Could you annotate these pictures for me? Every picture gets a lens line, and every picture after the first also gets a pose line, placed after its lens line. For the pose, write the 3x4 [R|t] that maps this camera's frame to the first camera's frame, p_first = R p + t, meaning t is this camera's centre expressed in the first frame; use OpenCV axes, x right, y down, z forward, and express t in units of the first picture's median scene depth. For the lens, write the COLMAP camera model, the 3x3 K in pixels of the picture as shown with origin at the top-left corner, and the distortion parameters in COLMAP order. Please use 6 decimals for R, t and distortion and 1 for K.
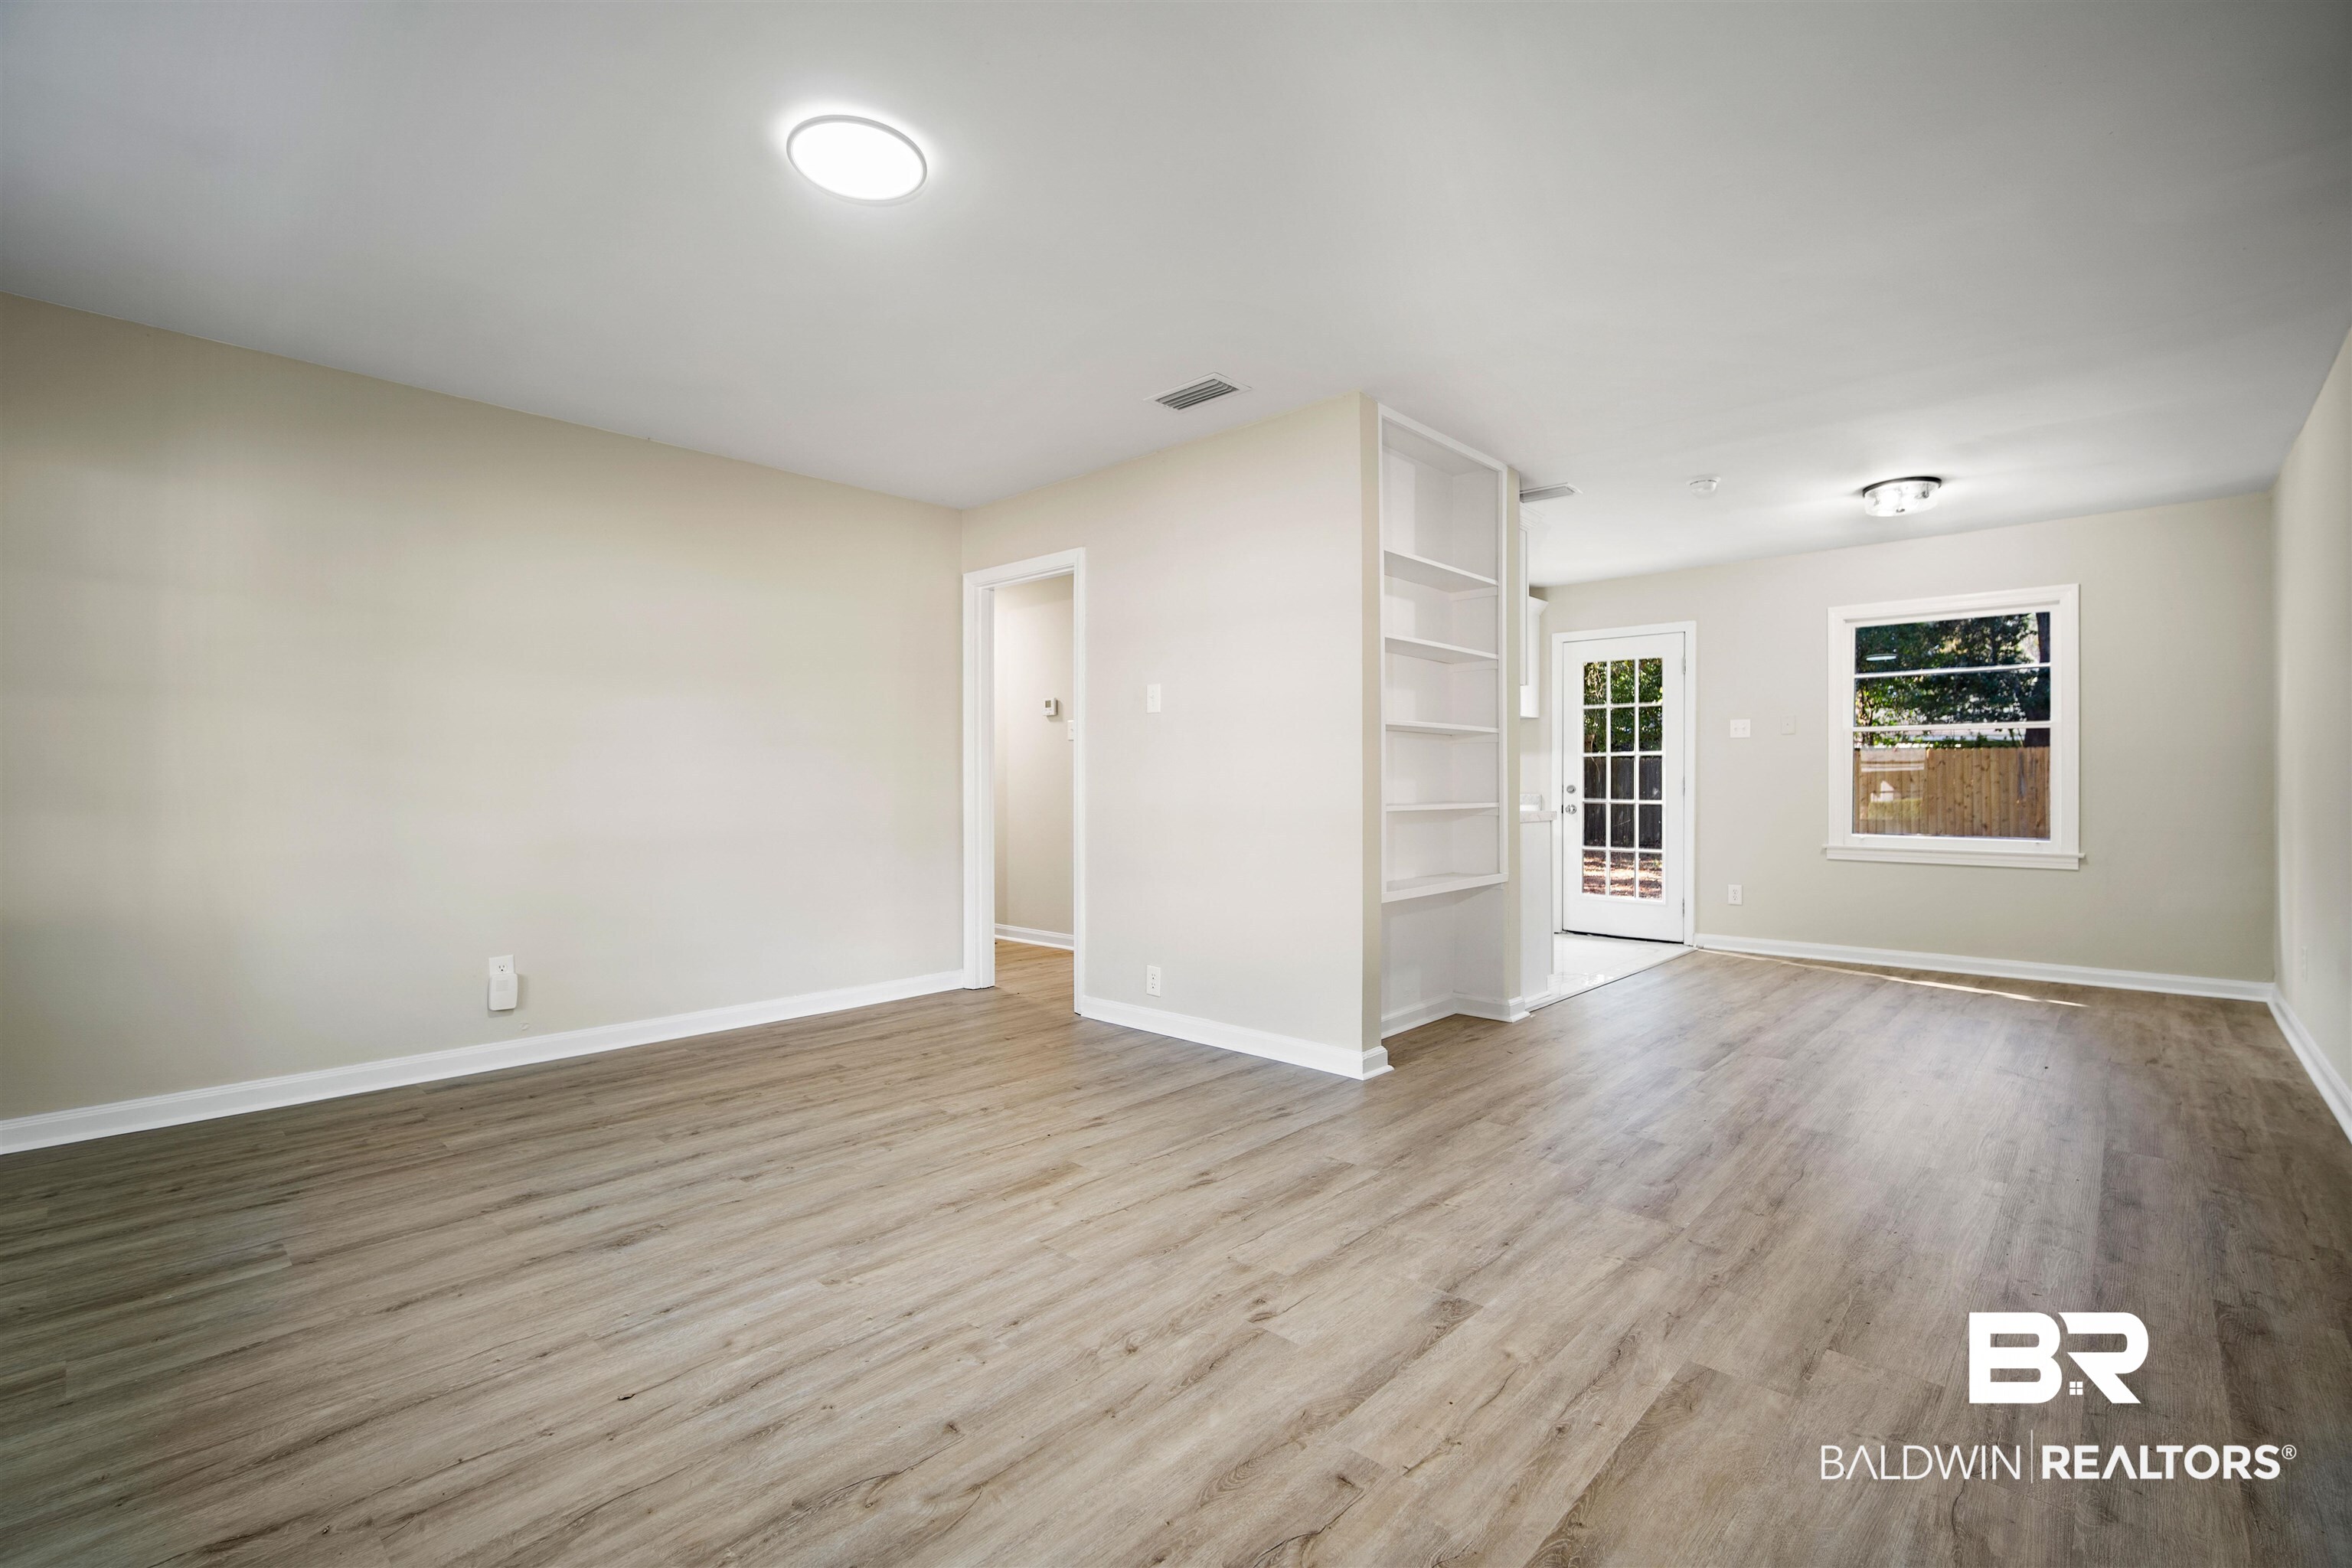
lens RADIAL K [[1035.2, 0, 1187.3], [0, 1035.2, 789.4], [0, 0, 1]] dist [-0.006032, 0.000917]
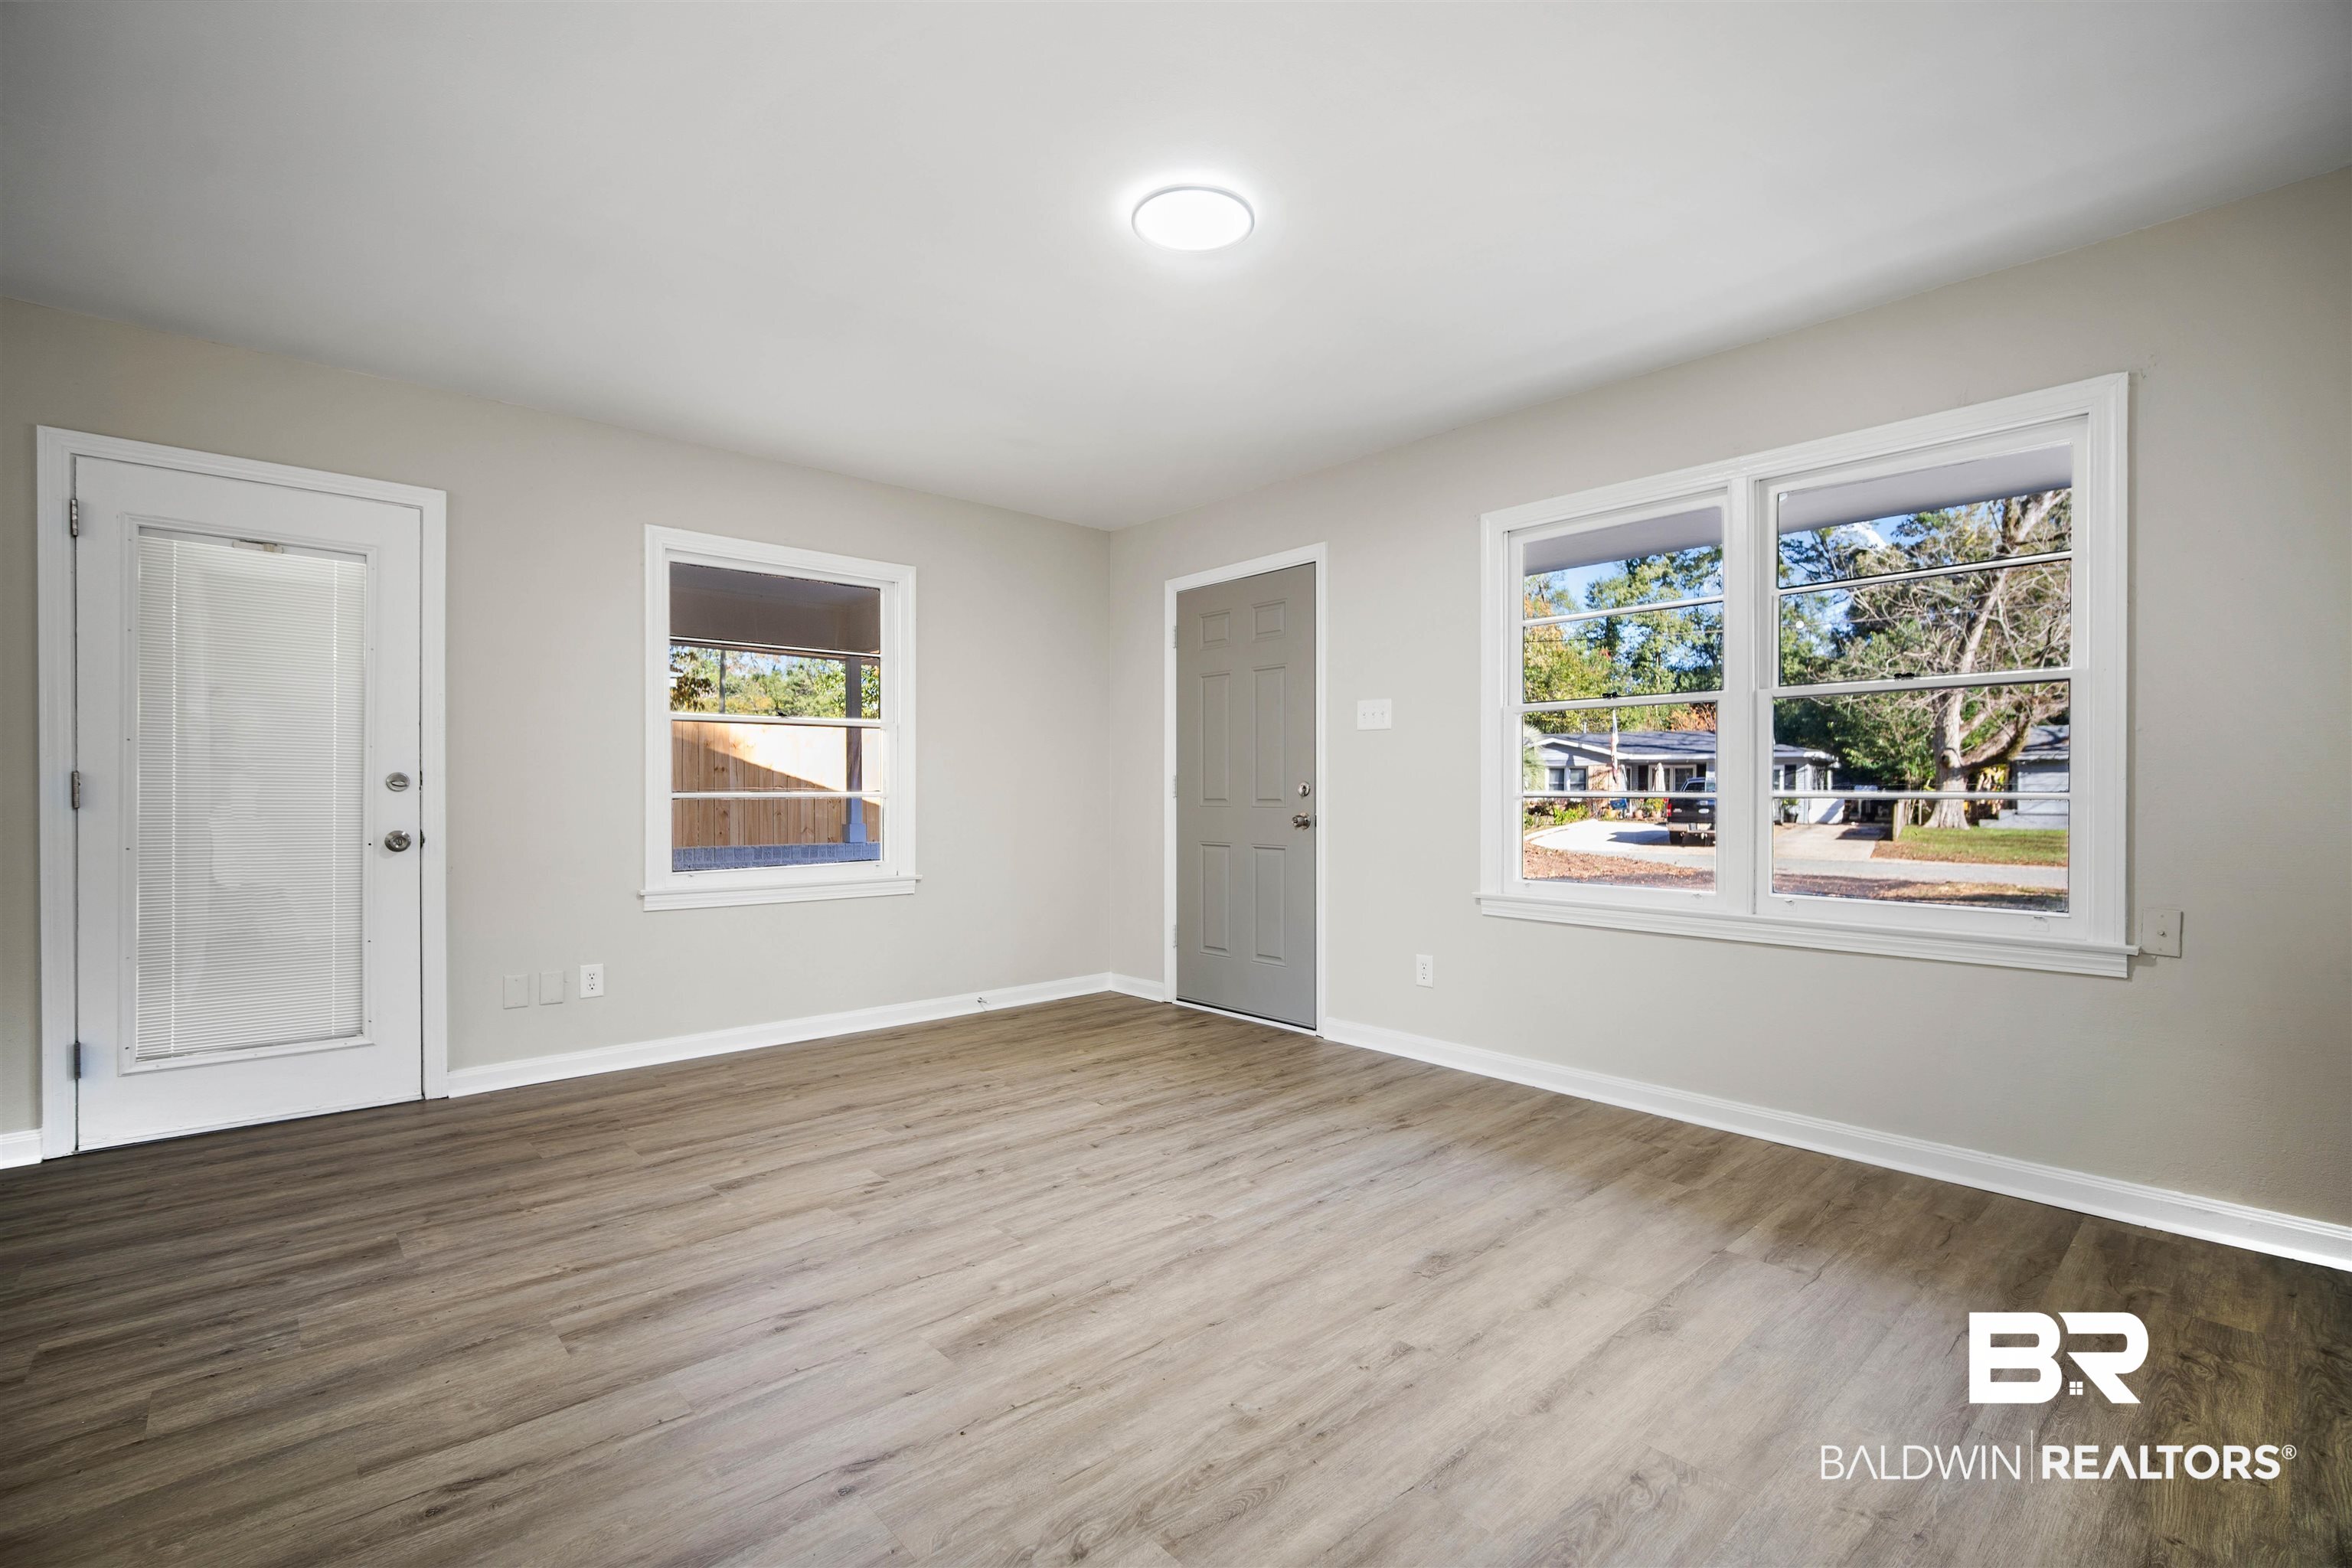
lens RADIAL K [[1035.2, 0, 1187.3], [0, 1035.2, 789.4], [0, 0, 1]] dist [-0.006032, 0.000917]
pose [[-0.996290, 0.000976, 0.086048, -0.368604], [0.001023, 0.999999, 0.000502, -0.010387], [-0.086048, 0.000588, -0.996291, 1.884048]]
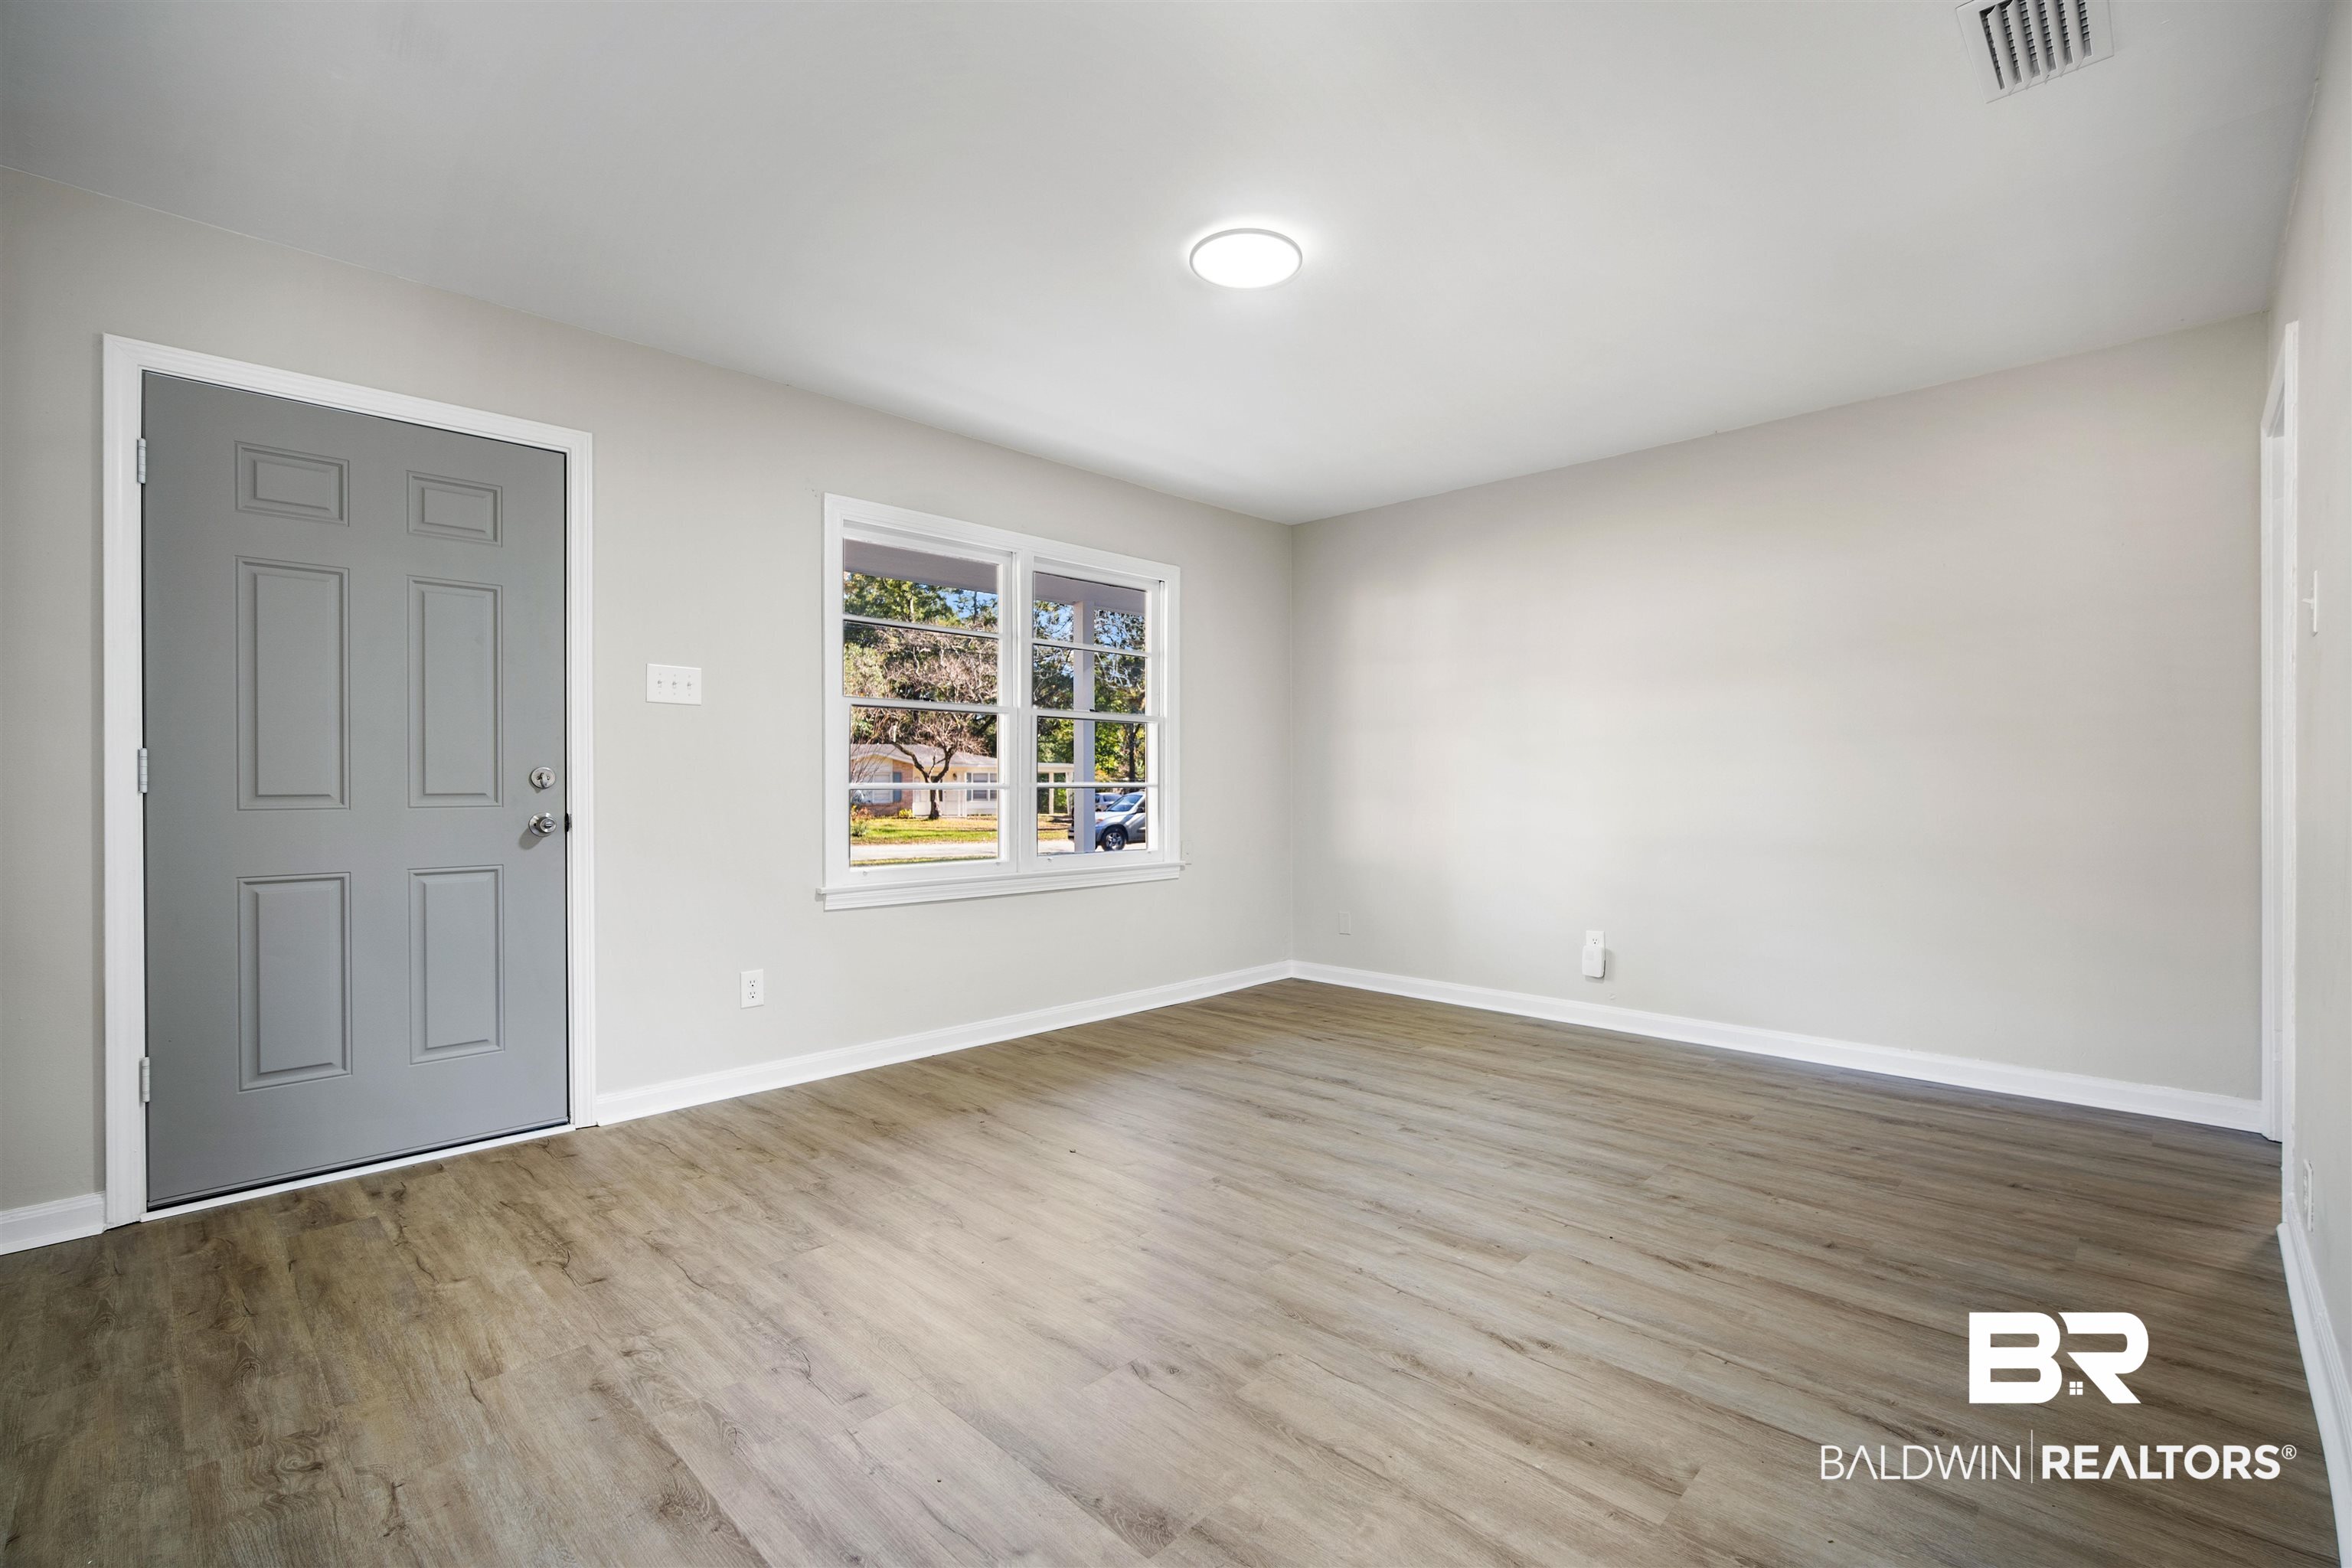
lens RADIAL K [[1035.2, 0, 1187.3], [0, 1035.2, 789.4], [0, 0, 1]] dist [-0.006032, 0.000917]
pose [[-0.024507, 0.004082, -0.999691, 0.791752], [-0.003274, 0.999986, 0.004163, -0.004225], [0.999694, 0.003375, -0.024494, 0.858822]]
